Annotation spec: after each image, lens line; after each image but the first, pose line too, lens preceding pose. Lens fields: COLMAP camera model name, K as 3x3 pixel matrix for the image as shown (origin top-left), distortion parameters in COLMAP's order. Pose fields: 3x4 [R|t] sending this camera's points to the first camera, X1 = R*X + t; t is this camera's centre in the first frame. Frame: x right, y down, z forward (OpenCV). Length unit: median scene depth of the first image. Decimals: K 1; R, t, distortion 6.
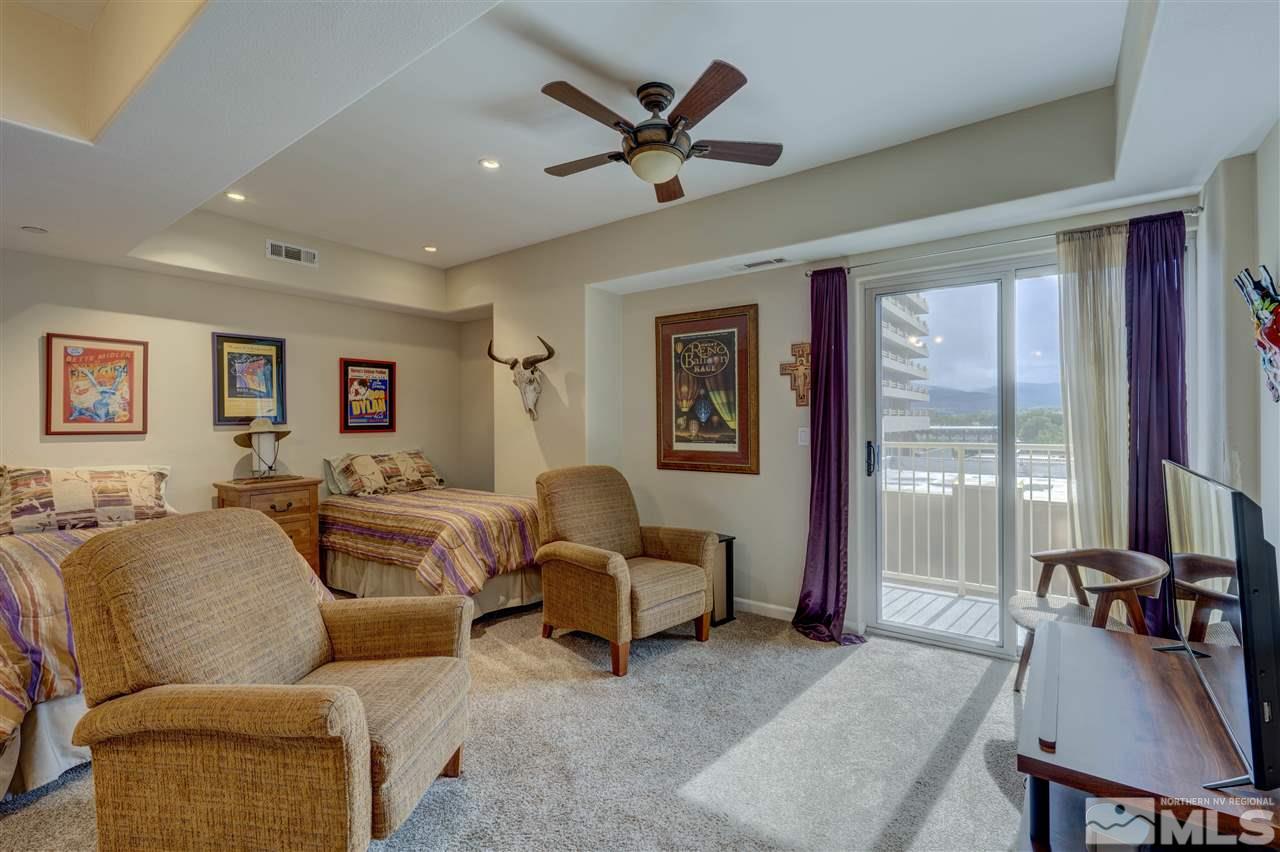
lens RADIAL K [[544.8, 0, 647.0], [0, 544.8, 419.1], [0, 0, 1]] dist [-0.001541, -0.000546]
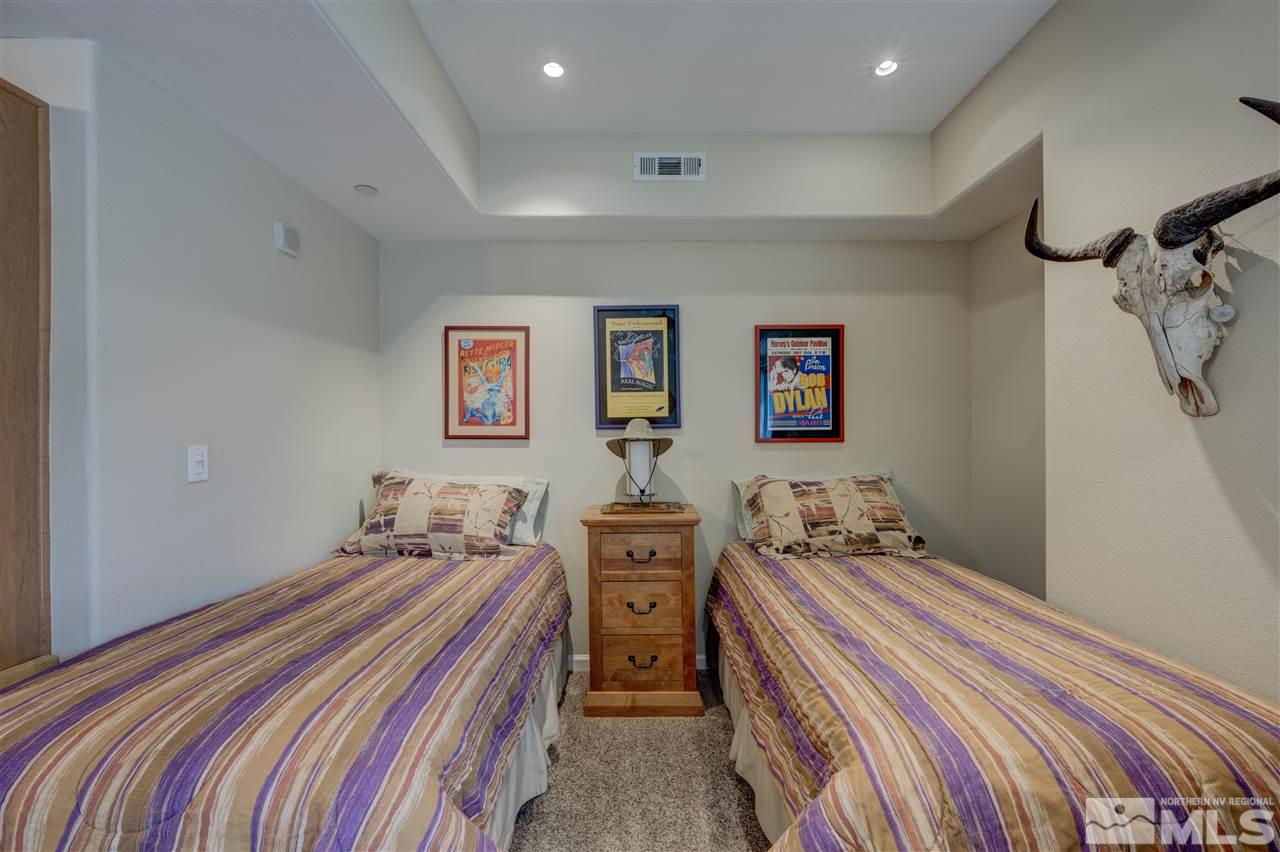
lens RADIAL K [[523.1, 0, 641.3], [0, 523.1, 429.7], [0, 0, 1]] dist [-0.000055, -0.000249]
pose [[0.596173, 0.002153, -0.802853, -0.164552], [0.002259, 0.999988, 0.004359, 0.008689], [0.802853, -0.004413, 0.596161, 0.586572]]
